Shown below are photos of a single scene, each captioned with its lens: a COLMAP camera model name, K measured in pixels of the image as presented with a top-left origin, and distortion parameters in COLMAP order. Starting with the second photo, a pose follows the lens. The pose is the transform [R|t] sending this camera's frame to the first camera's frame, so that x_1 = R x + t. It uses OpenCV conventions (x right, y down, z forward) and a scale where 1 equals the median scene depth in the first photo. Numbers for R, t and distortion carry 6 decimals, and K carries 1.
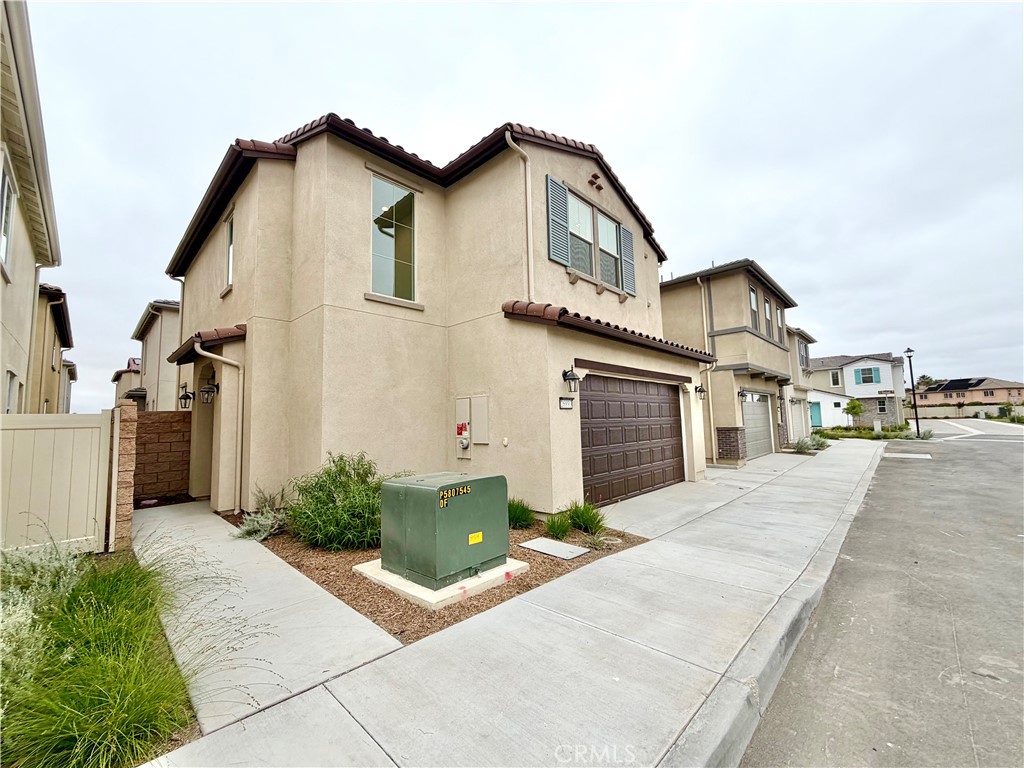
lens RADIAL K [[409.4, 0, 508.9], [0, 409.4, 385.5], [0, 0, 1]] dist [-0.001948, 0.000743]
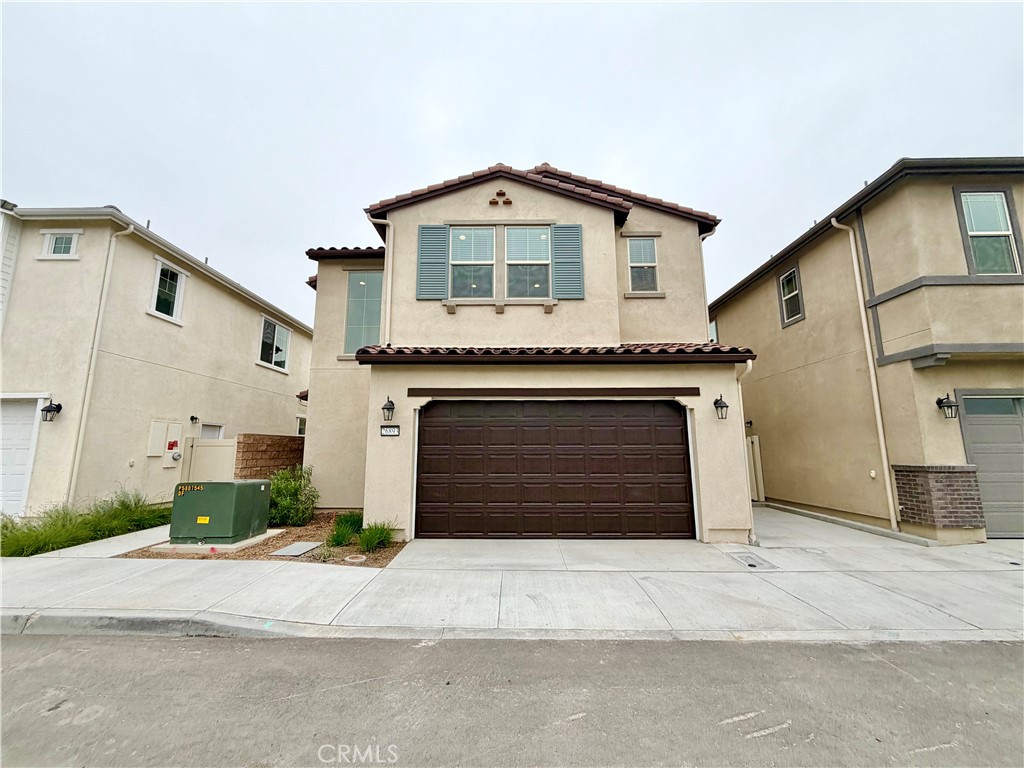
lens RADIAL K [[409.4, 0, 508.7], [0, 409.4, 384.9], [0, 0, 1]] dist [-0.001948, 0.000743]
pose [[0.682912, -0.093022, -0.724554, 0.939450], [0.049002, 0.995458, -0.081617, 0.021005], [0.728856, 0.020232, 0.684368, 0.380466]]
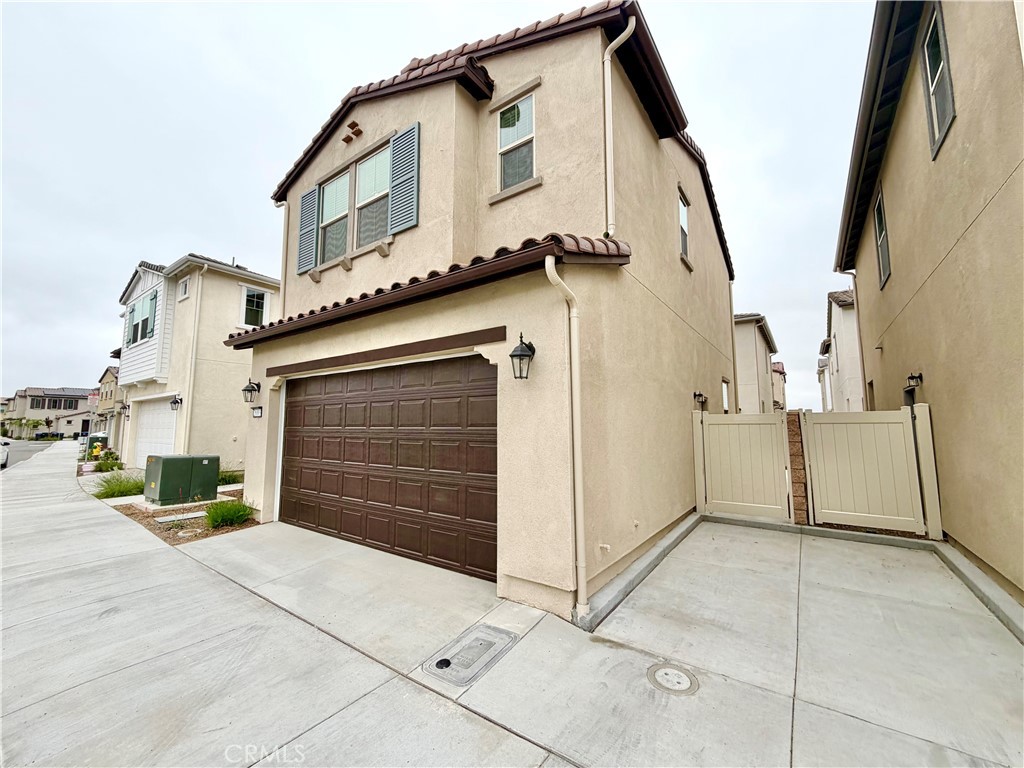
lens RADIAL K [[409.4, 0, 503.1], [0, 409.4, 385.0], [0, 0, 1]] dist [-0.001948, 0.000743]
pose [[0.133755, -0.077650, -0.987968, 1.070773], [0.083461, 0.994266, -0.066846, 0.080529], [0.987494, -0.073516, 0.139469, 1.213087]]
